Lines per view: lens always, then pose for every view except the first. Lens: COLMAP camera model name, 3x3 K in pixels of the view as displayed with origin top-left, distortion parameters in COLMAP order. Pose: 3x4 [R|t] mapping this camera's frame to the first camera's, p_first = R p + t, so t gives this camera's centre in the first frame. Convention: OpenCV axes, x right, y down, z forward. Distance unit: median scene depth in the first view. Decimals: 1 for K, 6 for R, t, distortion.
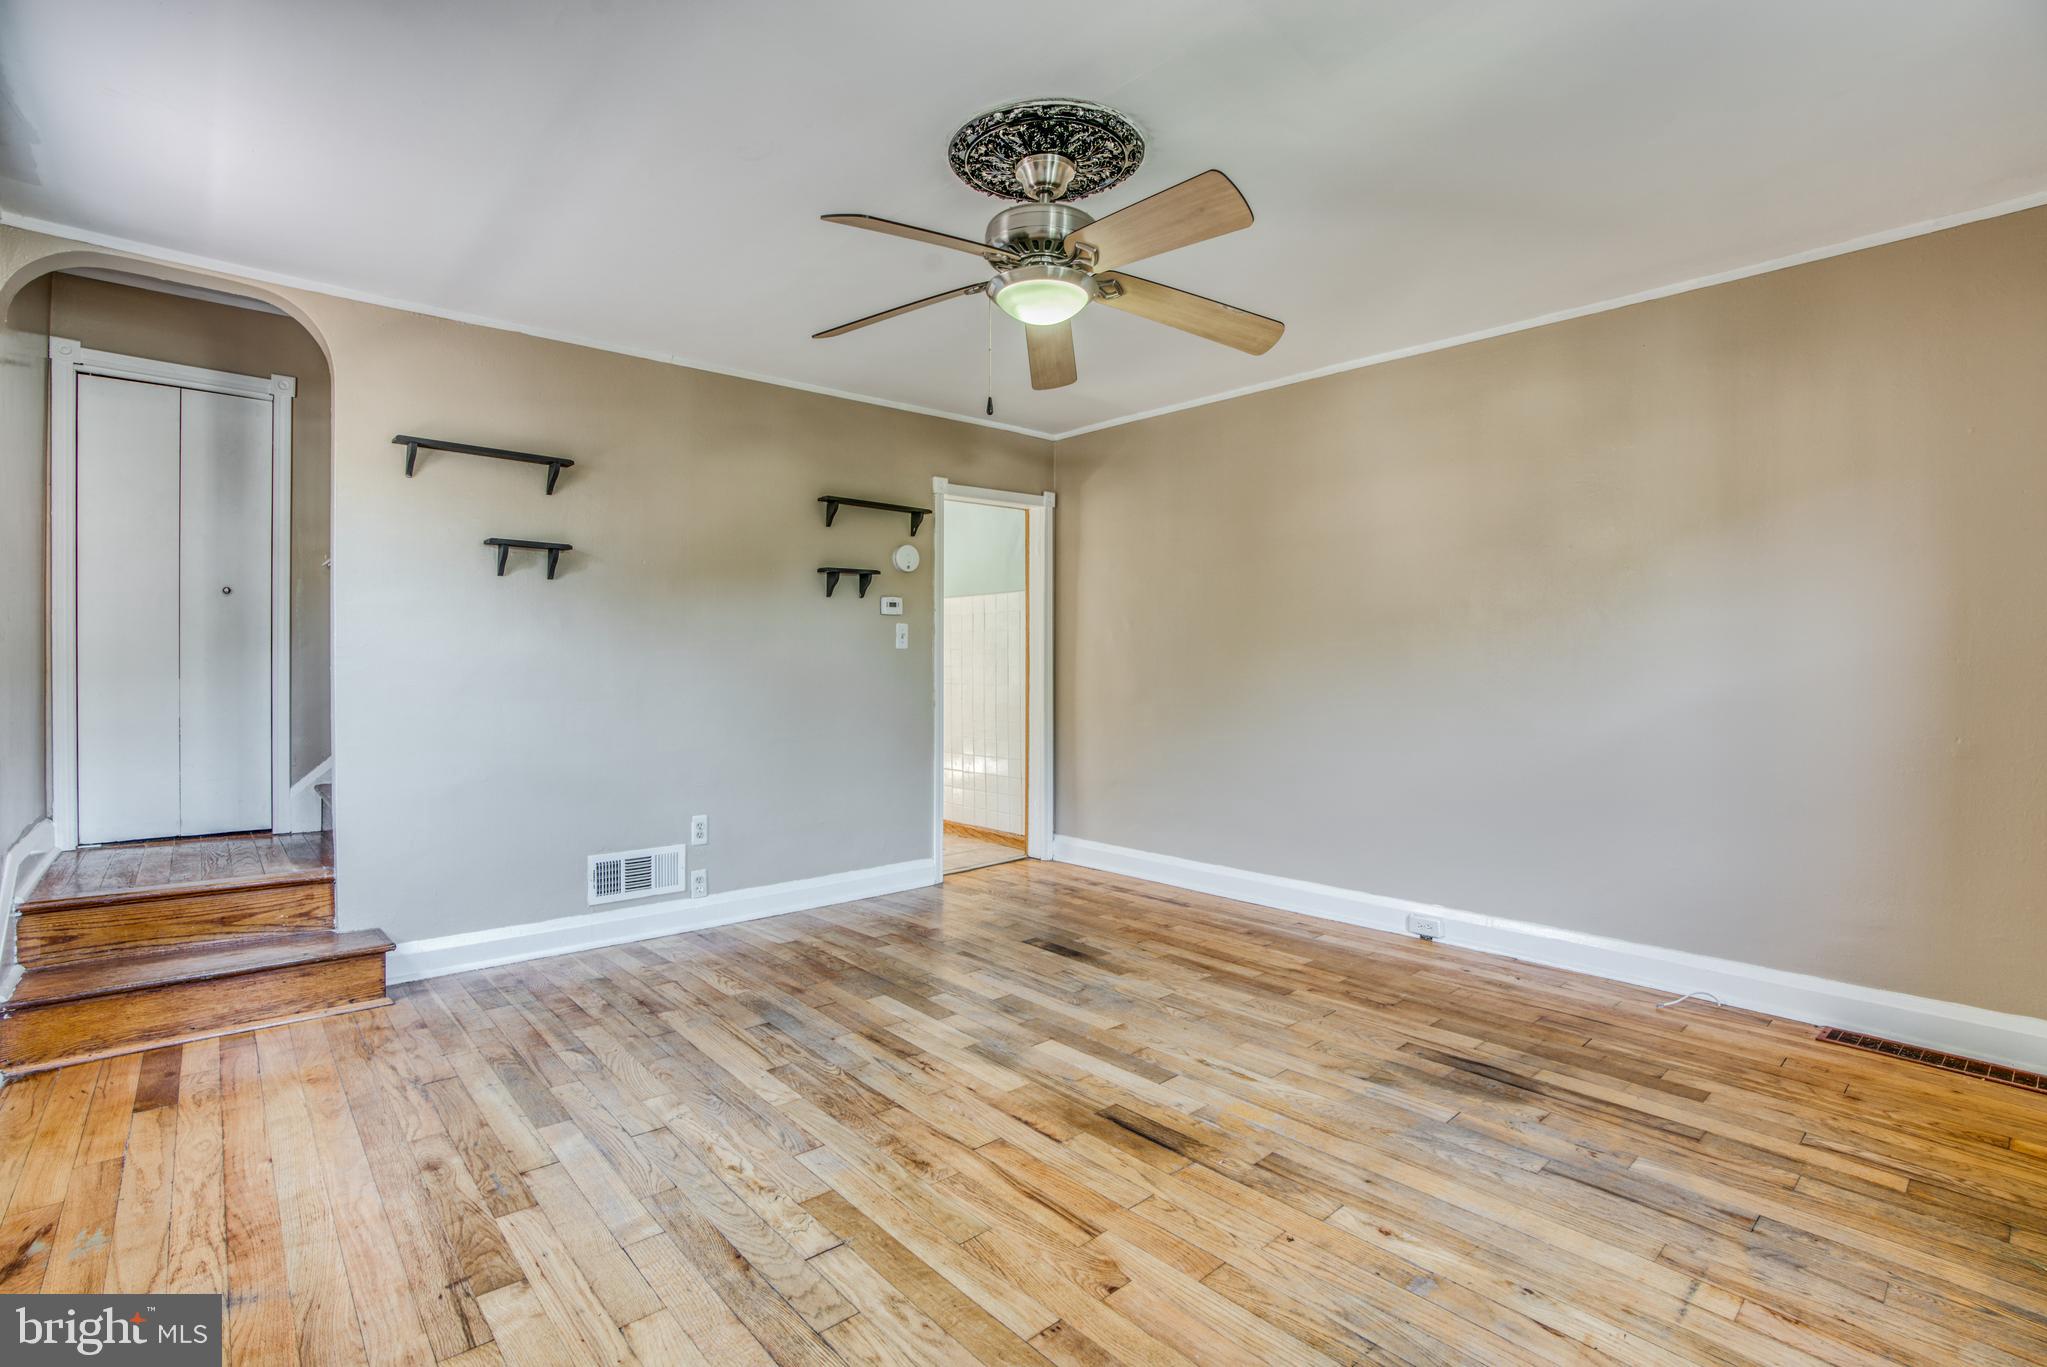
lens RADIAL K [[949.9, 0, 1012.2], [0, 949.9, 678.1], [0, 0, 1]] dist [-0.059928, 0.015077]
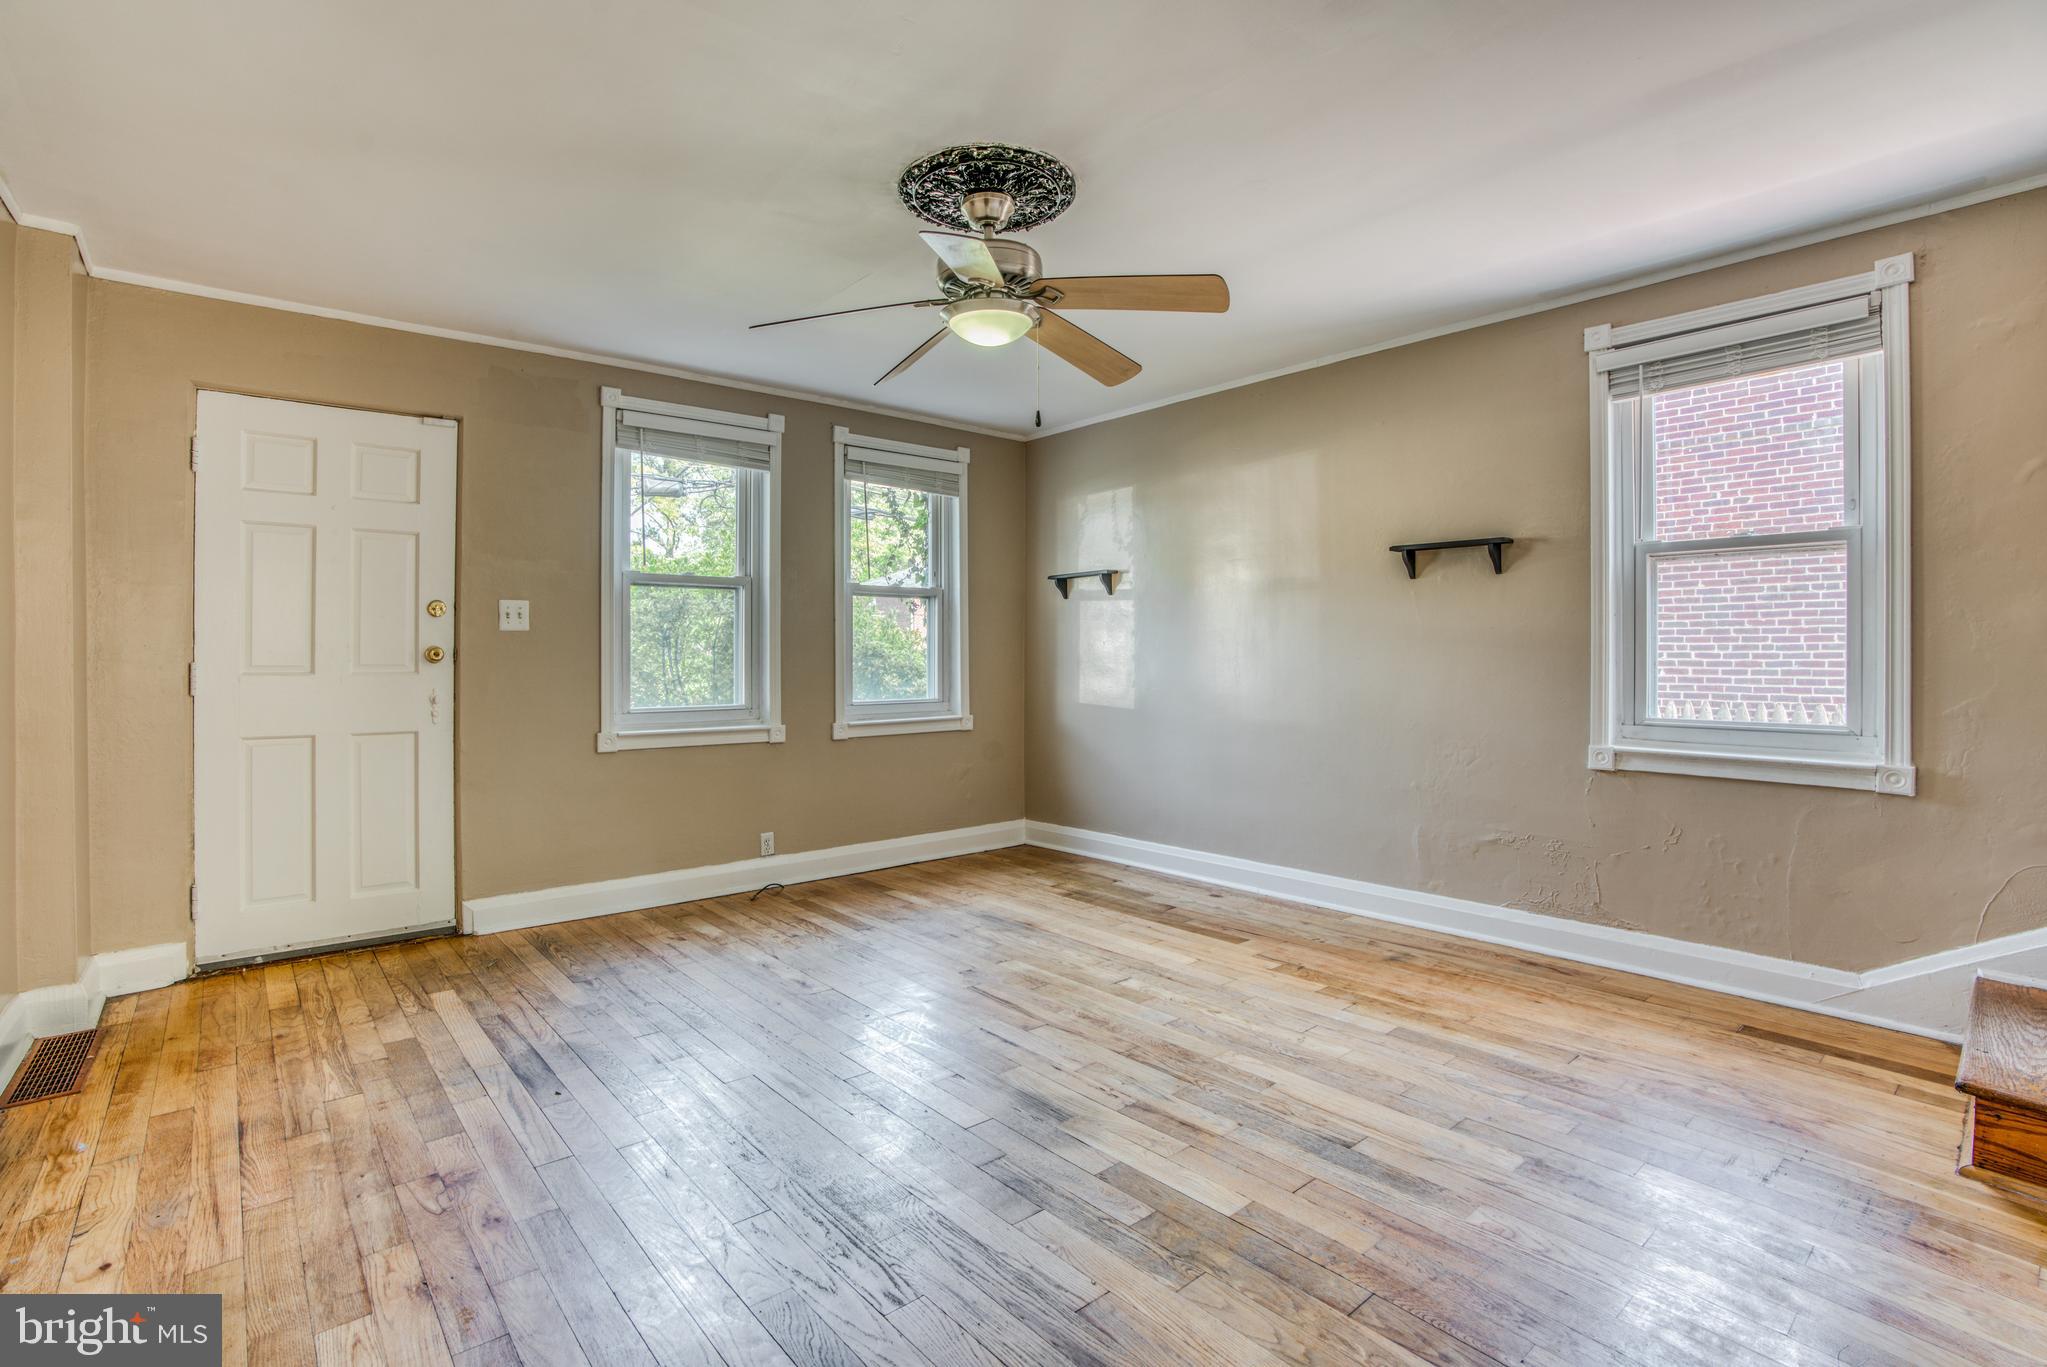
lens RADIAL K [[949.9, 0, 1006.7], [0, 949.9, 672.9], [0, 0, 1]] dist [-0.059928, 0.015077]
pose [[-0.999721, 0.001102, 0.023605, -0.011123], [0.001928, 0.999385, 0.035007, -0.024544], [-0.023552, 0.035043, -0.999108, 1.644755]]
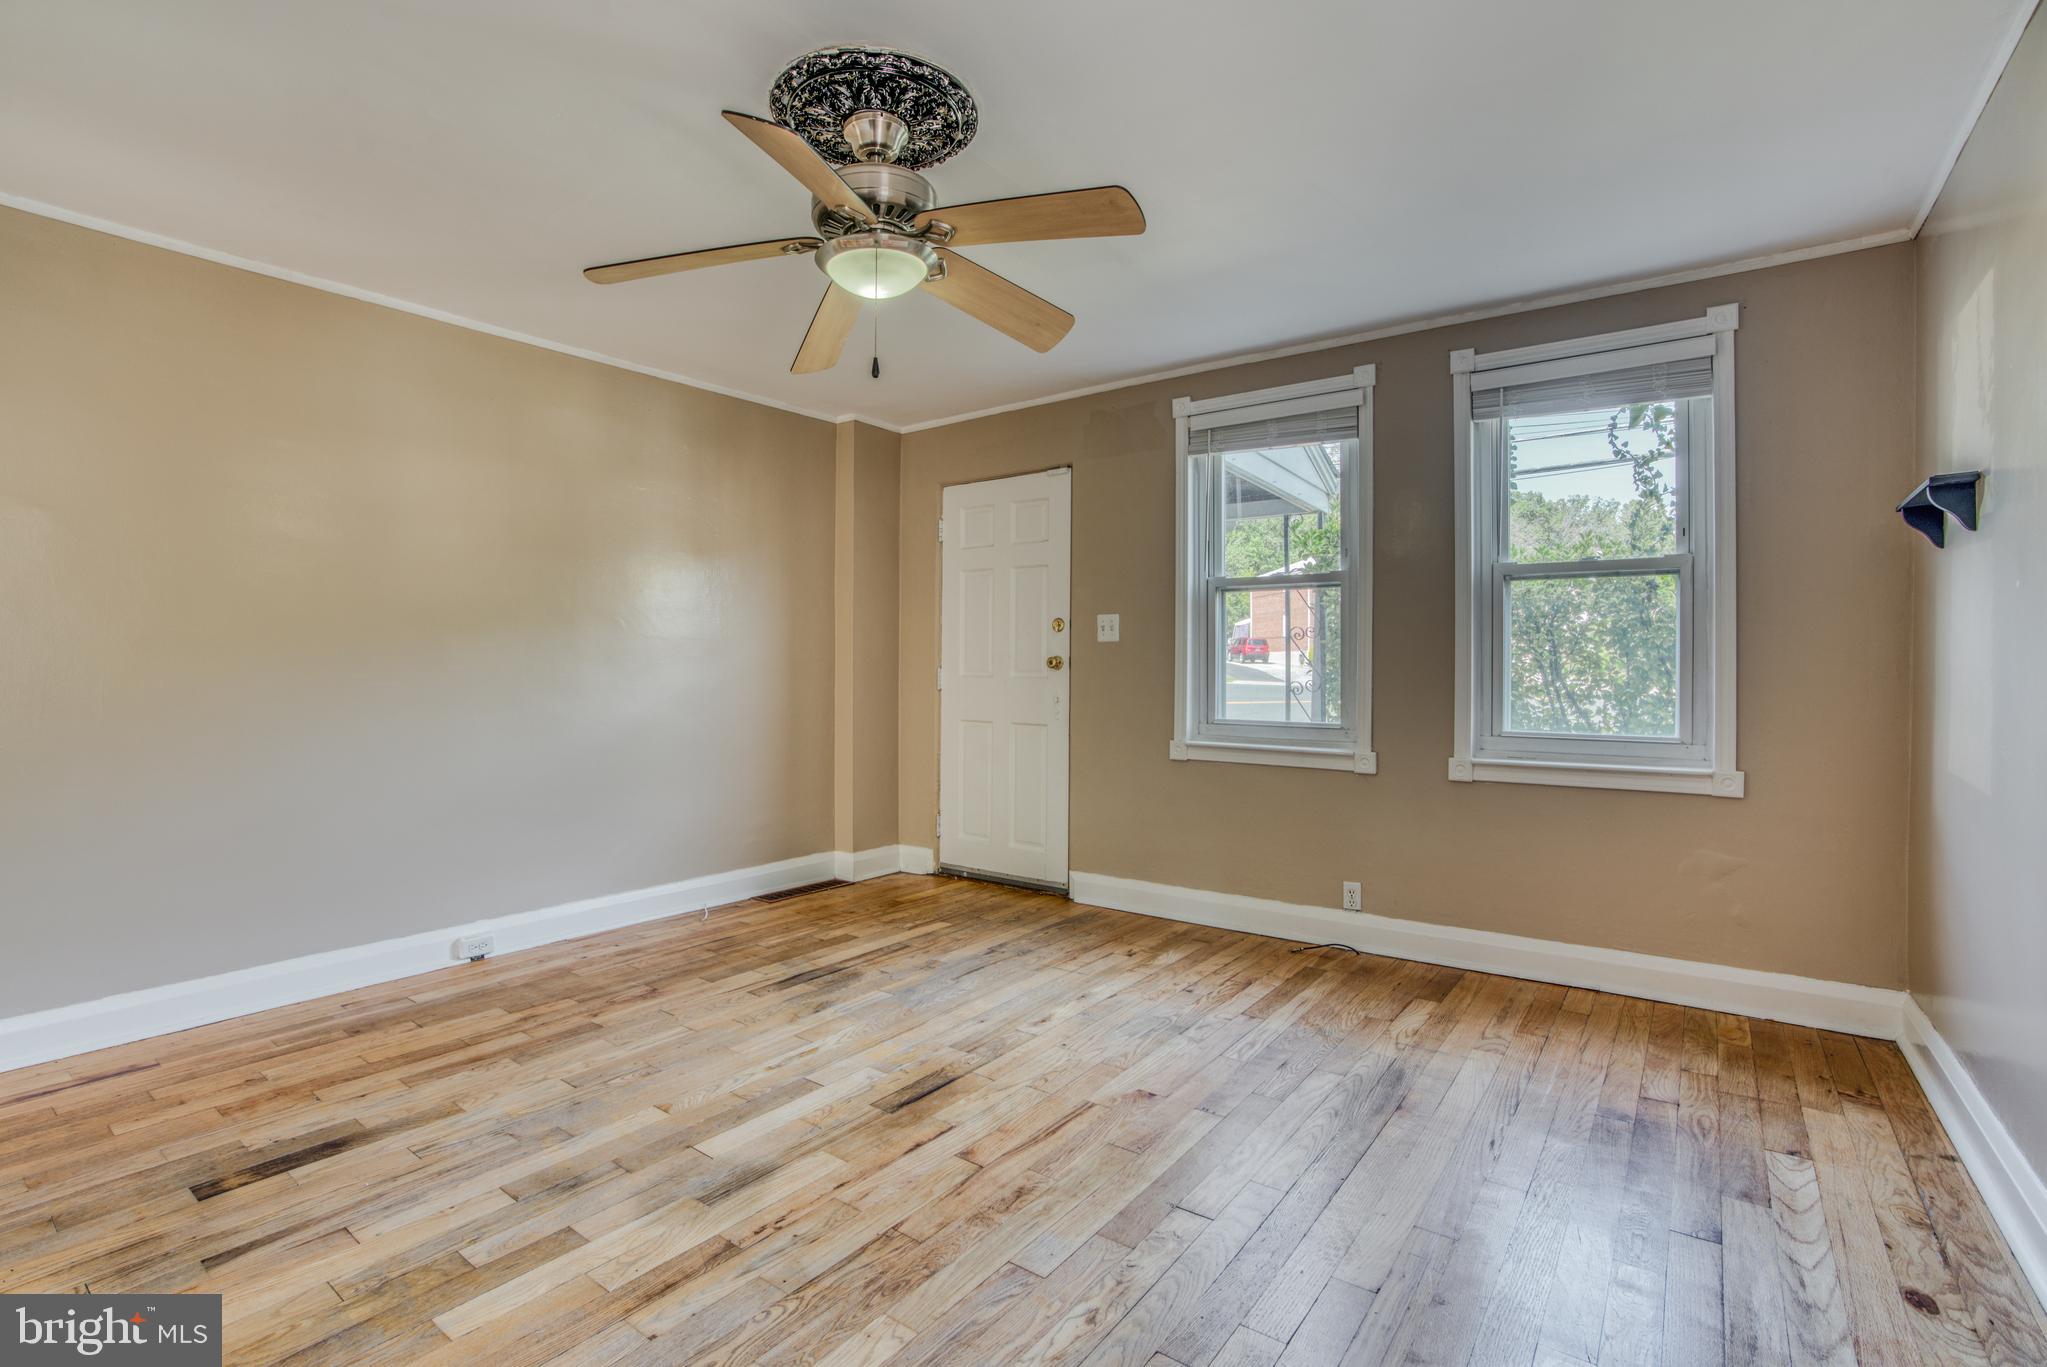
lens RADIAL K [[949.9, 0, 1009.1], [0, 949.9, 672.4], [0, 0, 1]] dist [-0.059928, 0.015077]
pose [[-0.199112, -0.010064, 0.979925, -0.703653], [0.015074, 0.999797, 0.013331, -0.013049], [-0.979861, 0.017426, -0.198920, 0.825788]]
